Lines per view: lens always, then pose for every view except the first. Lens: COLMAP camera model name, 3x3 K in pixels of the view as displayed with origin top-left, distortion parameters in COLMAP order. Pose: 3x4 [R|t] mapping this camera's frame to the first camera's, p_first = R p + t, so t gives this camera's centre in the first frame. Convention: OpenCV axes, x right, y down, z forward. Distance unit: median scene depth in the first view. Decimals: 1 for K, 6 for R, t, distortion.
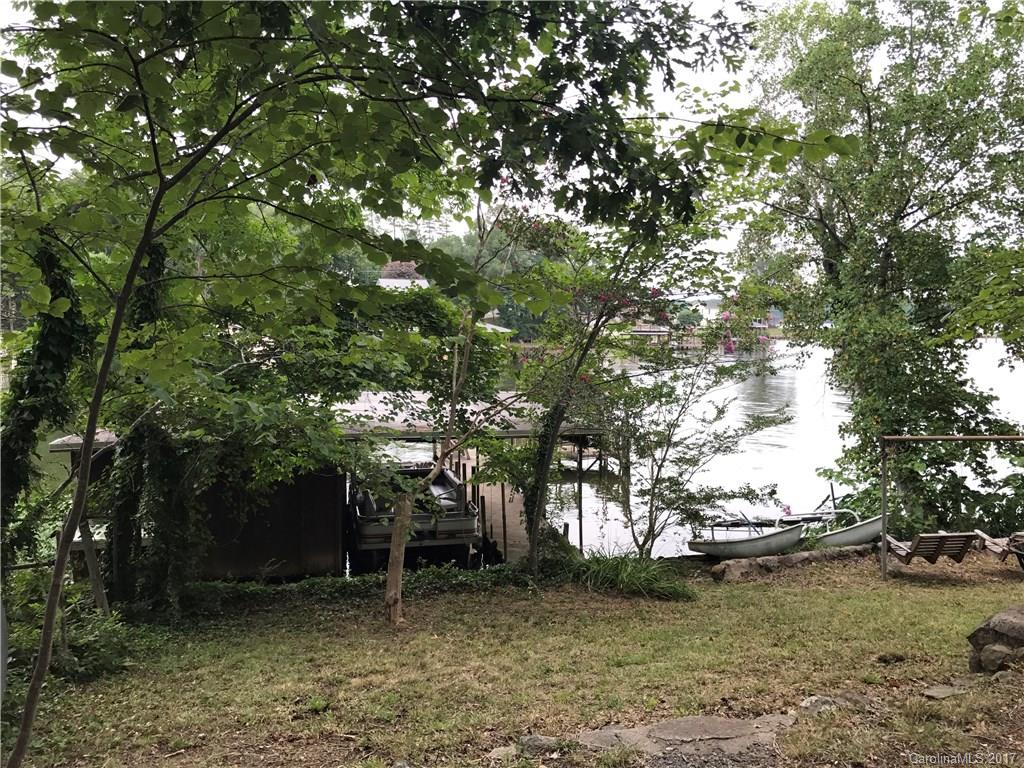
lens RADIAL K [[825.8, 0, 510.7], [0, 825.8, 382.3], [0, 0, 1]] dist [0.007409, -0.002542]
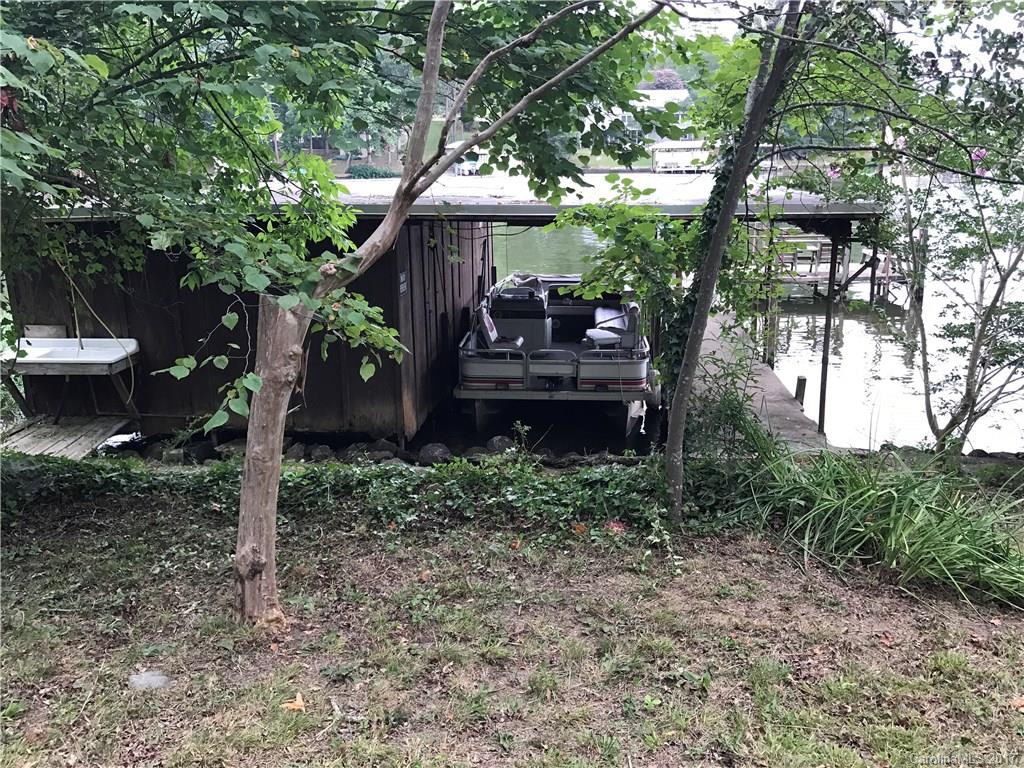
lens RADIAL K [[825.8, 0, 511.8], [0, 825.8, 387.8], [0, 0, 1]] dist [0.007409, -0.002542]
pose [[0.951756, 0.061897, -0.300549, 0.054828], [0.001154, 0.978716, 0.205218, 0.064199], [0.306855, -0.195665, 0.931427, 0.437974]]
